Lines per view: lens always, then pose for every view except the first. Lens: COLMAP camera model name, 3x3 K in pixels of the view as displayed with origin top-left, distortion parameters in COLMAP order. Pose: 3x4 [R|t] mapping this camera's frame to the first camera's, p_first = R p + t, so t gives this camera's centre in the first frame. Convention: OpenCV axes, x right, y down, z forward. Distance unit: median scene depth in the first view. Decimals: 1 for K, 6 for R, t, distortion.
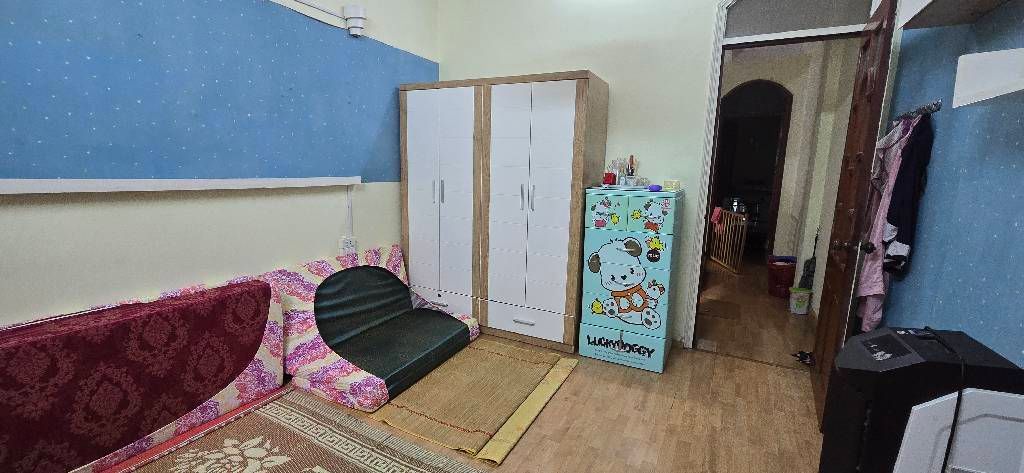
lens RADIAL K [[423.8, 0, 515.0], [0, 423.8, 235.2], [0, 0, 1]] dist [-0.006400, 0.000129]
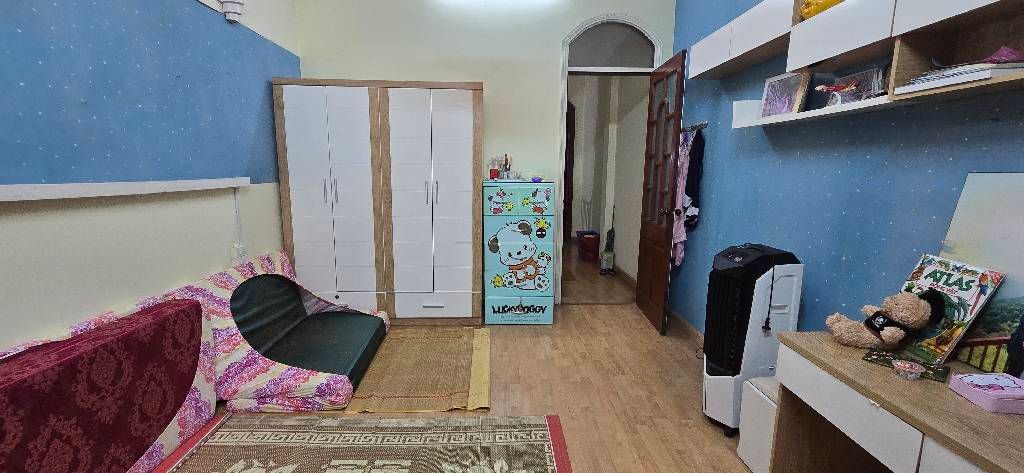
lens RADIAL K [[423.8, 0, 509.2], [0, 423.8, 234.7], [0, 0, 1]] dist [-0.006400, 0.000129]
pose [[0.871985, -0.089948, 0.481197, -0.373562], [0.089705, 0.995690, 0.023564, 0.015037], [-0.481242, 0.022619, 0.876296, -0.071758]]
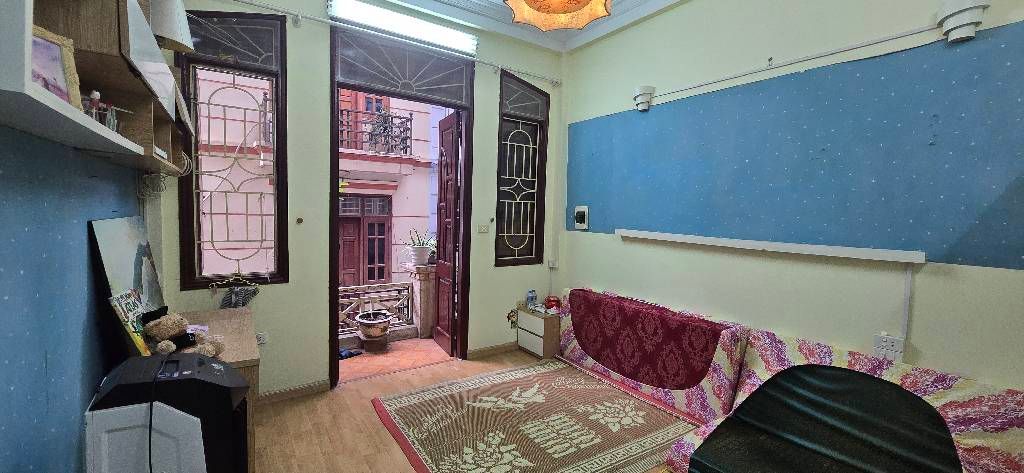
lens RADIAL K [[423.8, 0, 515.8], [0, 423.8, 242.7], [0, 0, 1]] dist [-0.006400, 0.000129]
pose [[-0.473704, 0.039286, -0.879807, 0.583772], [-0.175136, 0.974849, 0.137826, -0.152306], [0.863094, 0.219375, -0.454910, 0.860919]]
